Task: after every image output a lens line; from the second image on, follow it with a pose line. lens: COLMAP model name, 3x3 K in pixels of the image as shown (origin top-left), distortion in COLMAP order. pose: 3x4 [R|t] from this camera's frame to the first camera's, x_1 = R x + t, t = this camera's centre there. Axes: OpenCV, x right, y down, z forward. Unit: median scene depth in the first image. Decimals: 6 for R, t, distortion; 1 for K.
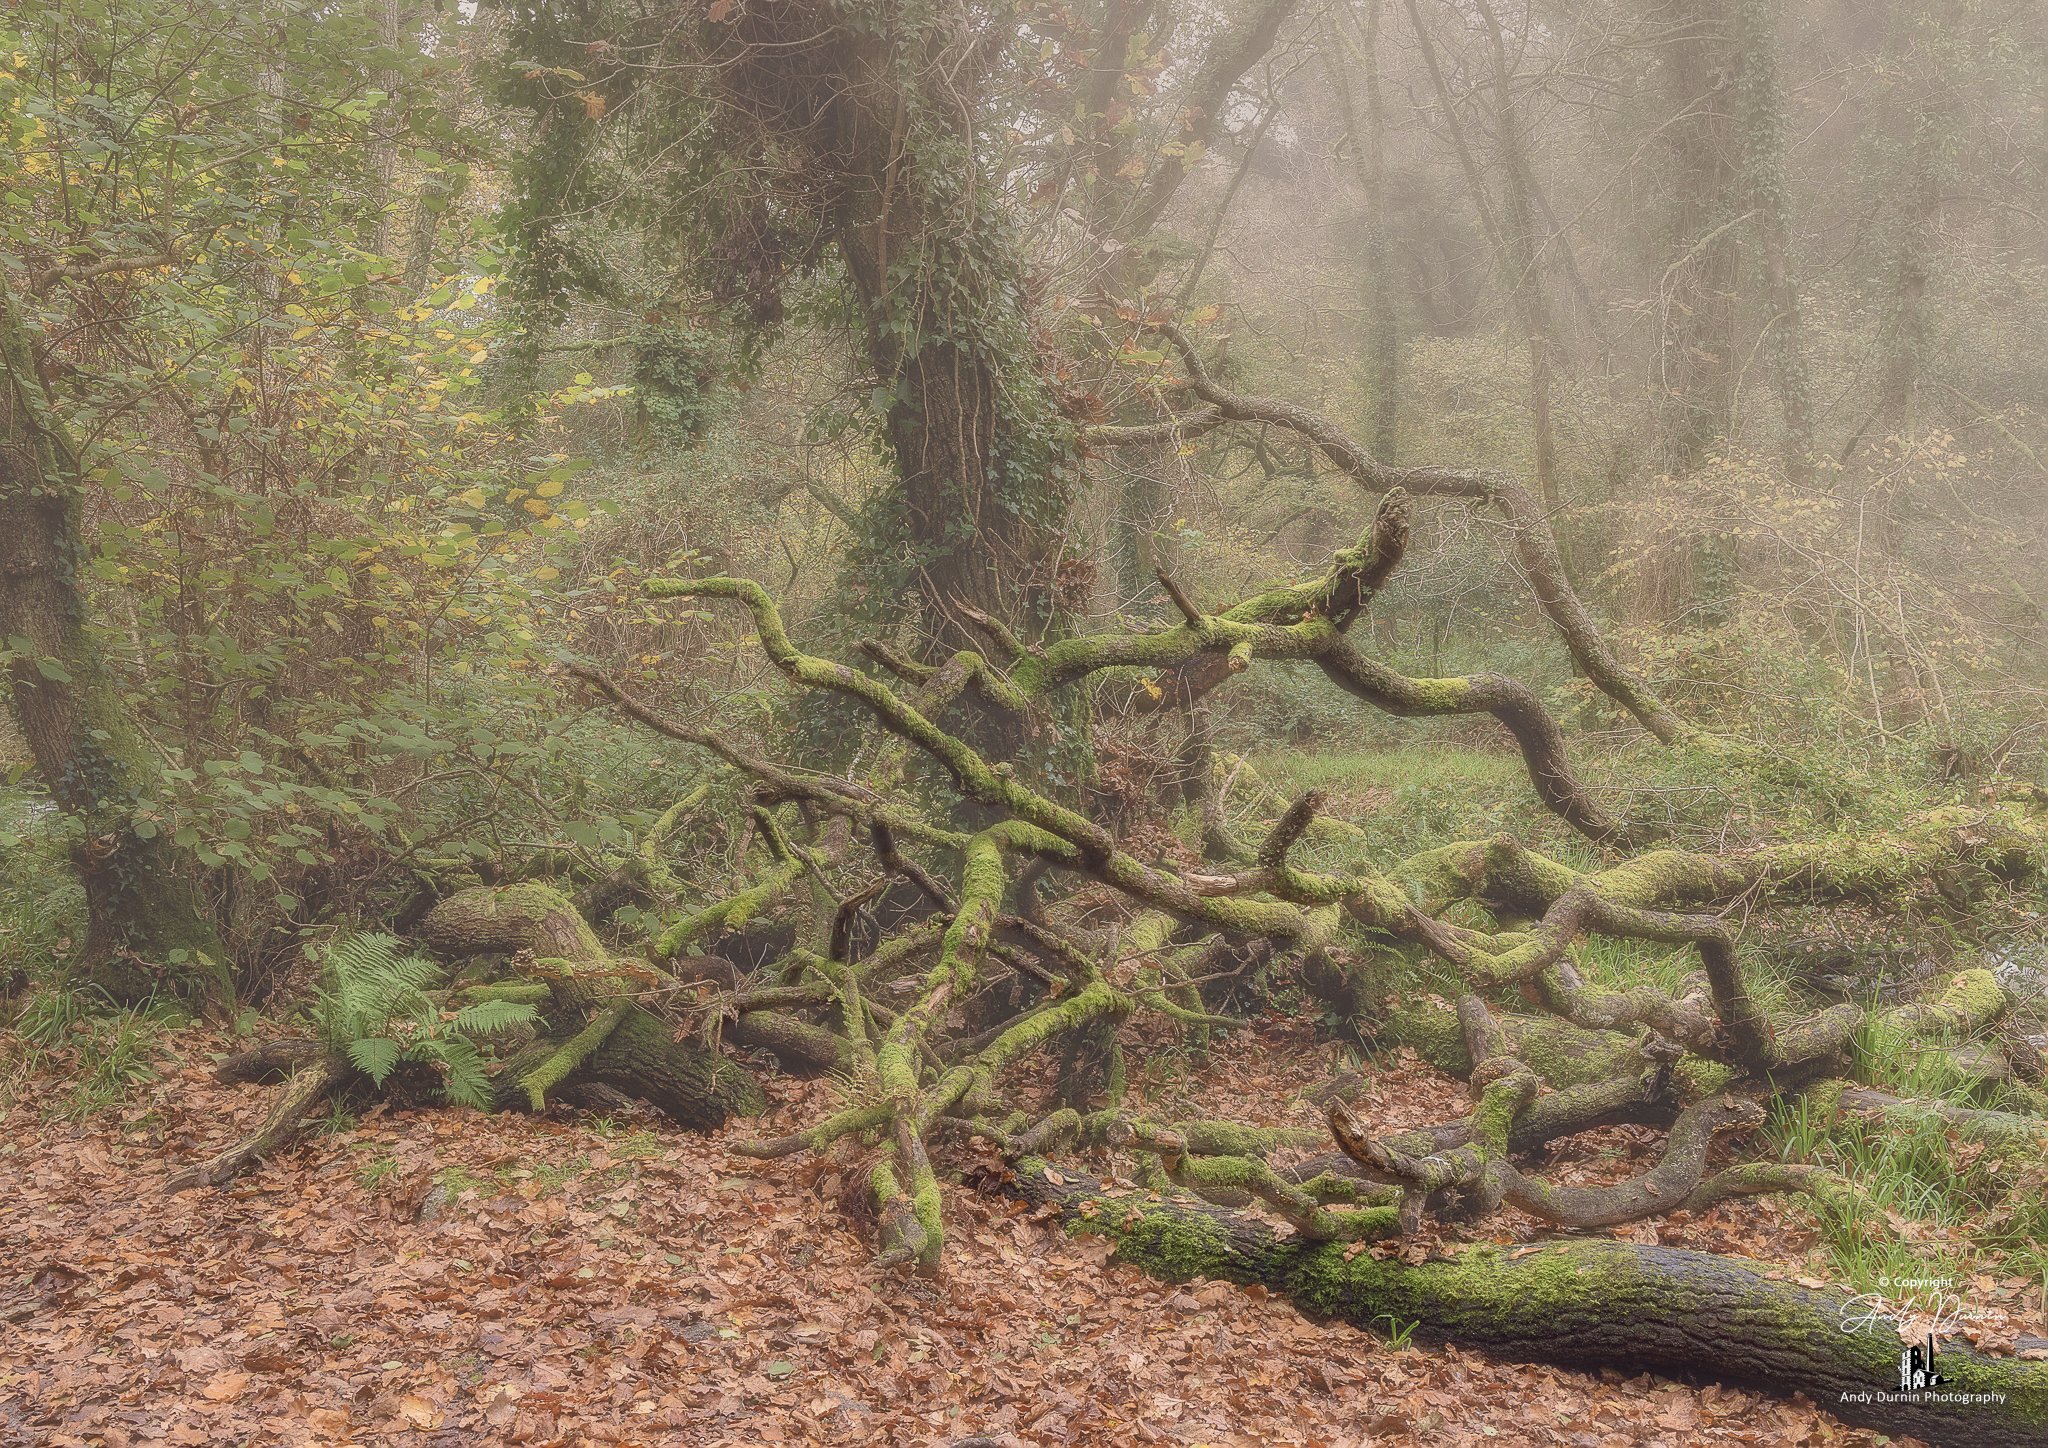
lens RADIAL K [[1784.8, 0, 1023.8], [0, 1784.8, 723.8], [0, 0, 1]] dist [0.013579, -0.007539]
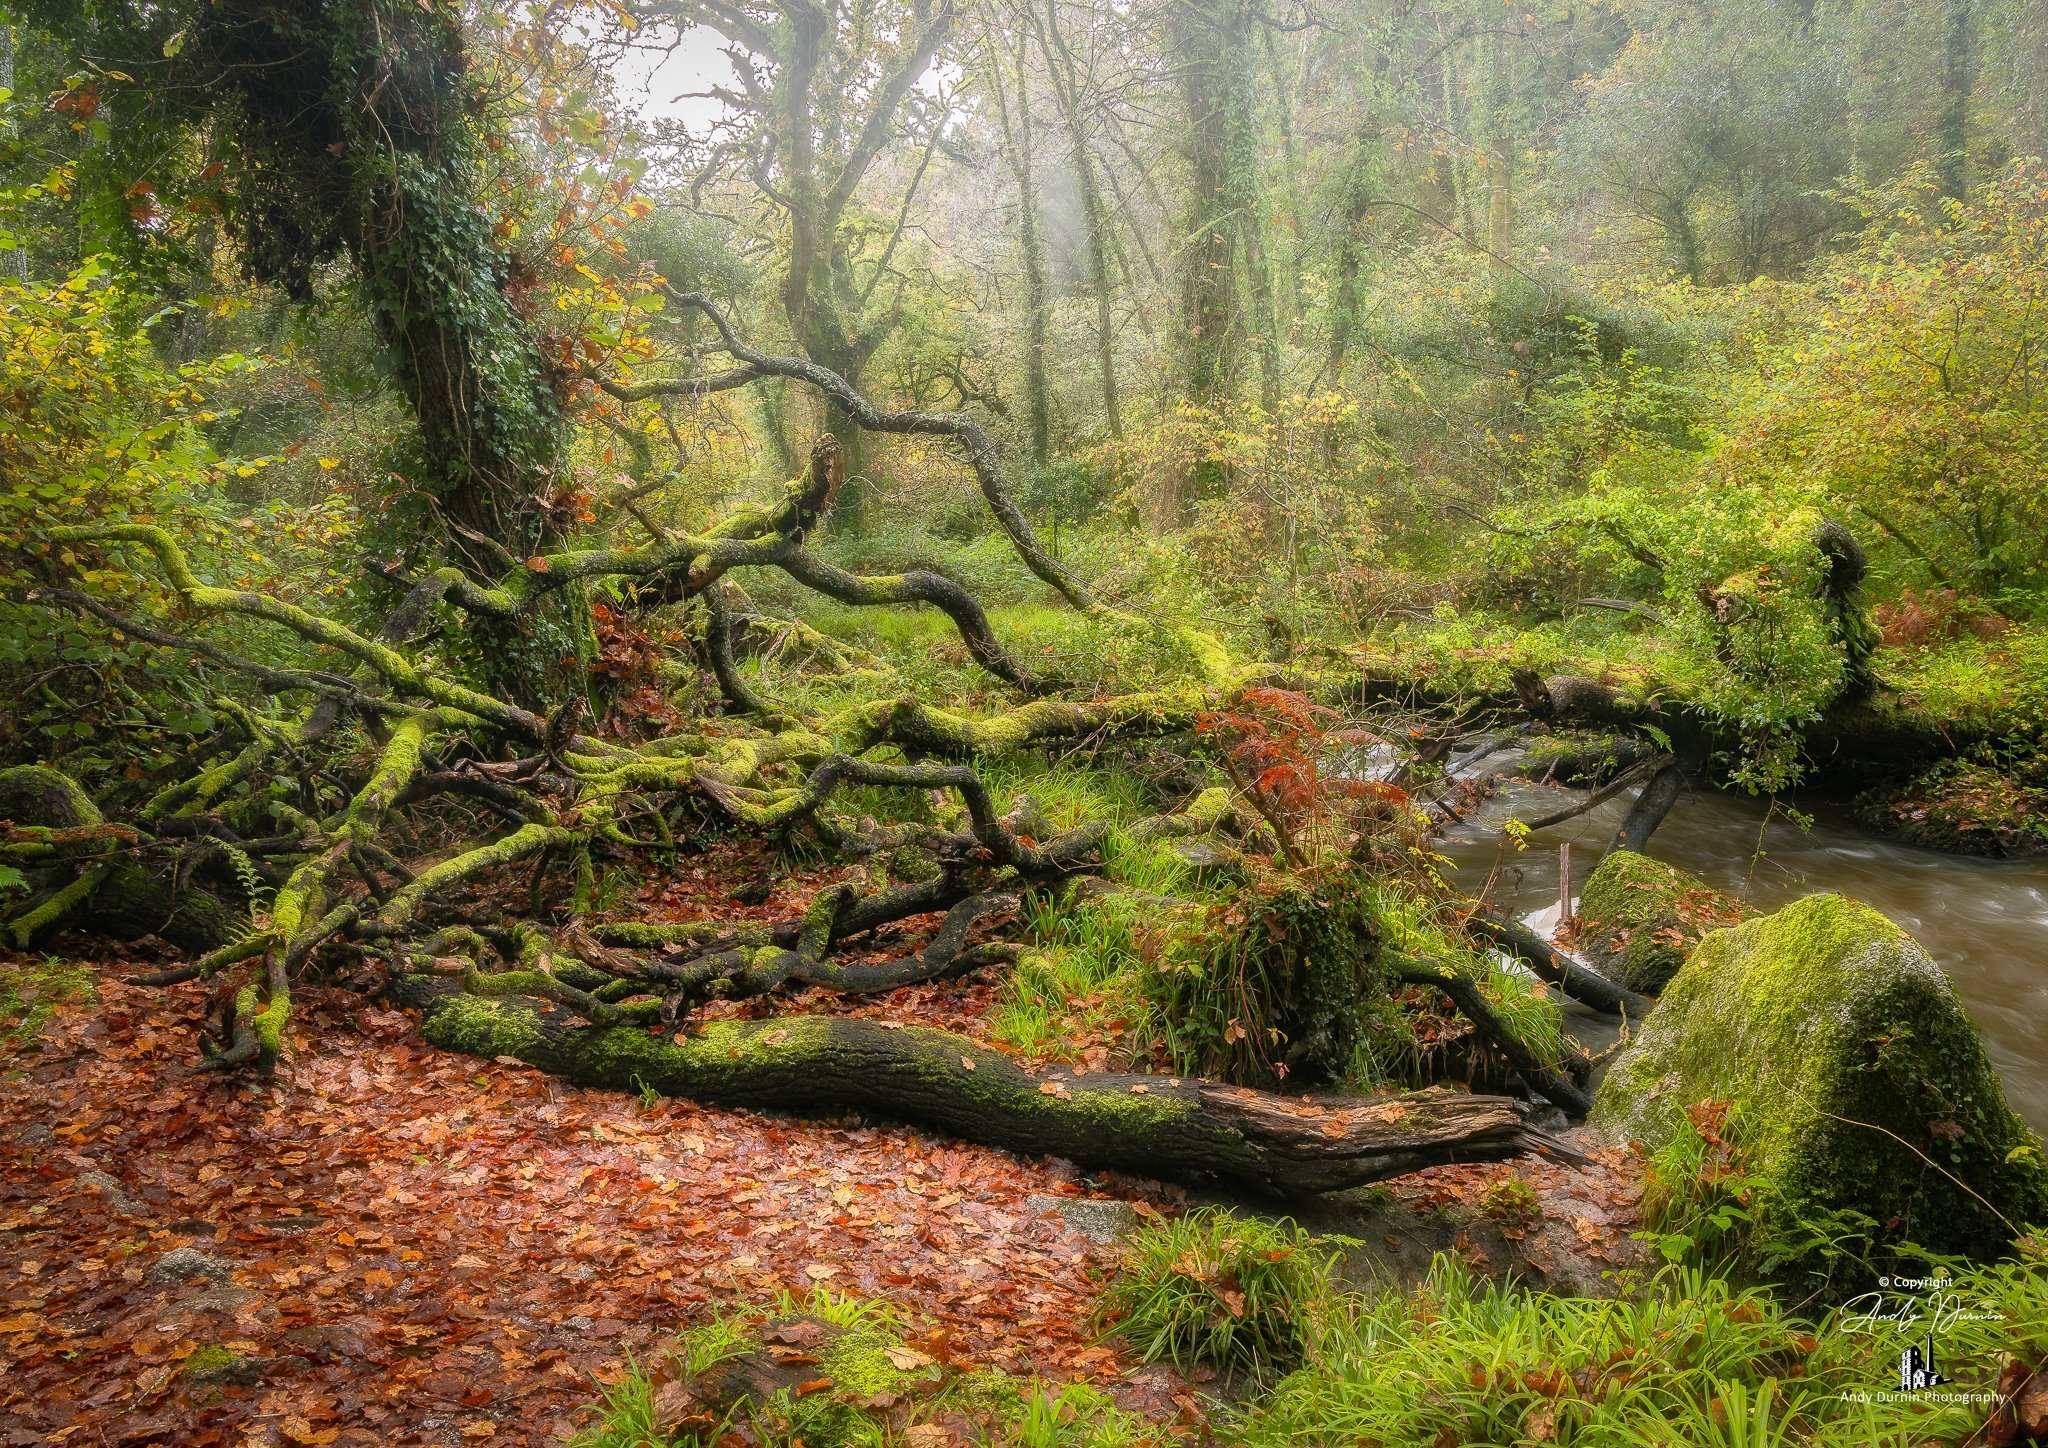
lens RADIAL K [[1280.3, 0, 1024.1], [0, 1280.3, 724.6], [0, 0, 1]] dist [0.003289, -0.001718]
pose [[0.993115, -0.023955, 0.114666, 0.258262], [0.010221, 0.992855, 0.118890, -0.032454], [-0.116694, -0.116900, 0.986264, 0.028981]]
